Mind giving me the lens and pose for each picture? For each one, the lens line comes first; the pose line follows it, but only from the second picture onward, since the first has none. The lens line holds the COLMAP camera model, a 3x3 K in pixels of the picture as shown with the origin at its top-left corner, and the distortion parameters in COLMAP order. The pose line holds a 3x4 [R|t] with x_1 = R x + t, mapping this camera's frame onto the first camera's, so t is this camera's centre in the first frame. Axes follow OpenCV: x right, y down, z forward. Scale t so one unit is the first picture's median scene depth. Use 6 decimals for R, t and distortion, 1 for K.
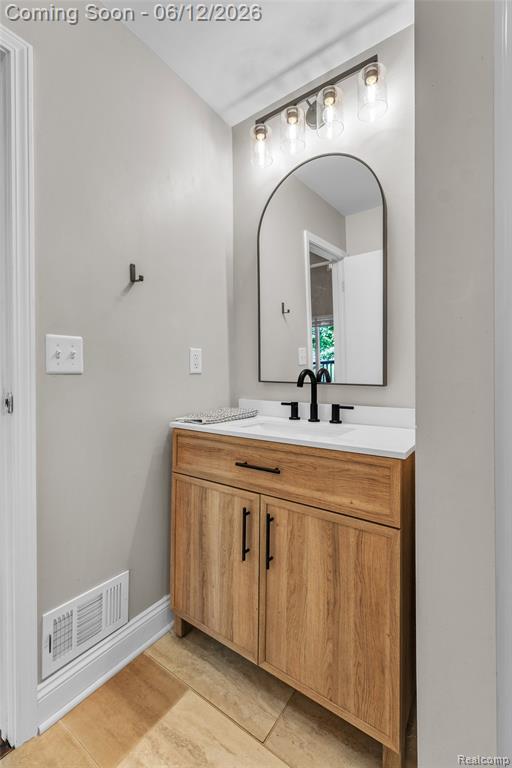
lens RADIAL K [[323.7, 0, 255.5], [0, 323.7, 374.5], [0, 0, 1]] dist [-0.000095, -0.000047]
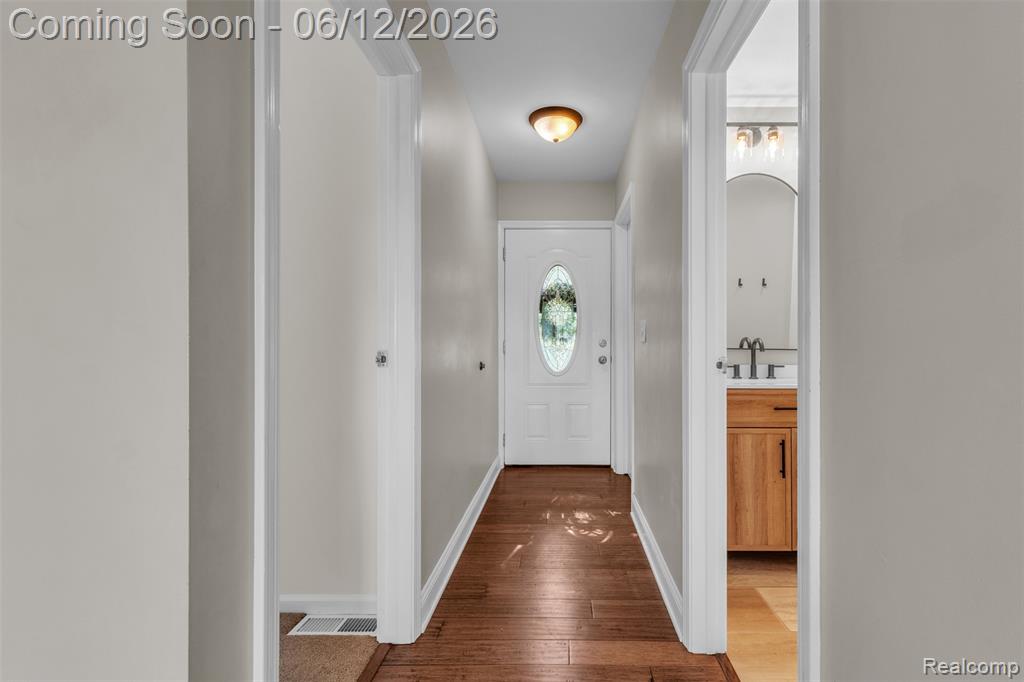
lens RADIAL K [[445.3, 0, 561.4], [0, 445.3, 342.3], [0, 0, 1]] dist [-0.000127, -0.000041]
pose [[0.818393, -0.000941, 0.574658, -1.779844], [0.000856, 1.000000, 0.000418, -0.000433], [-0.574658, 0.000150, 0.818394, -0.000373]]
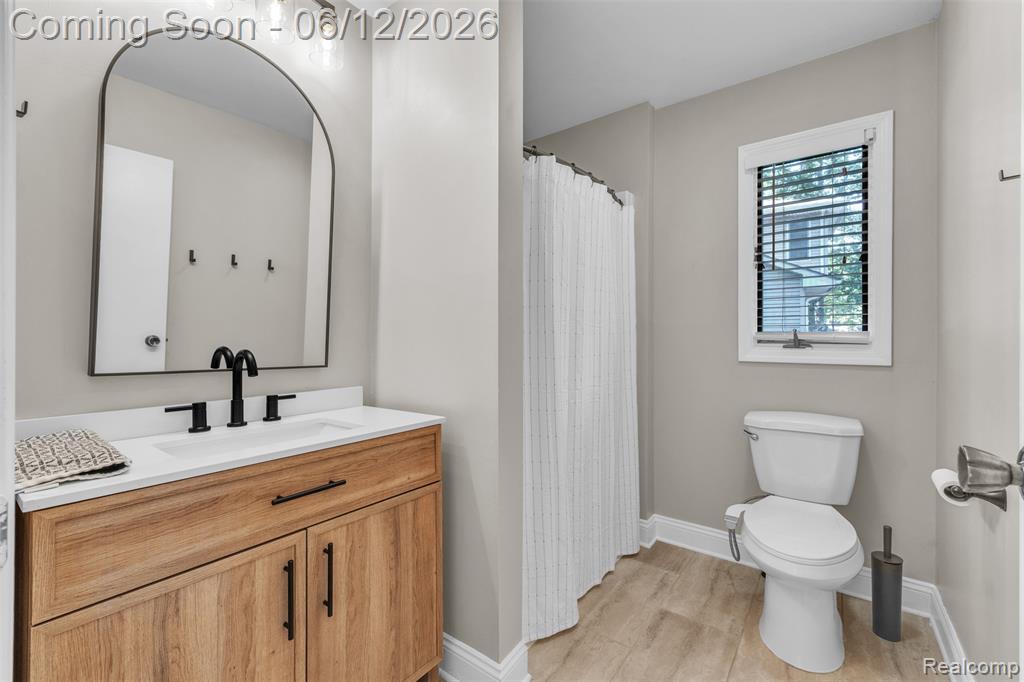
lens RADIAL K [[429.2, 0, 513.3], [0, 429.2, 336.2], [0, 0, 1]] dist [0.001000, -0.000340]
pose [[0.032920, 0.007039, 0.999433, -0.864330], [-0.001501, 0.999974, -0.006994, -0.046644], [-0.999457, -0.001270, 0.032929, 0.481025]]
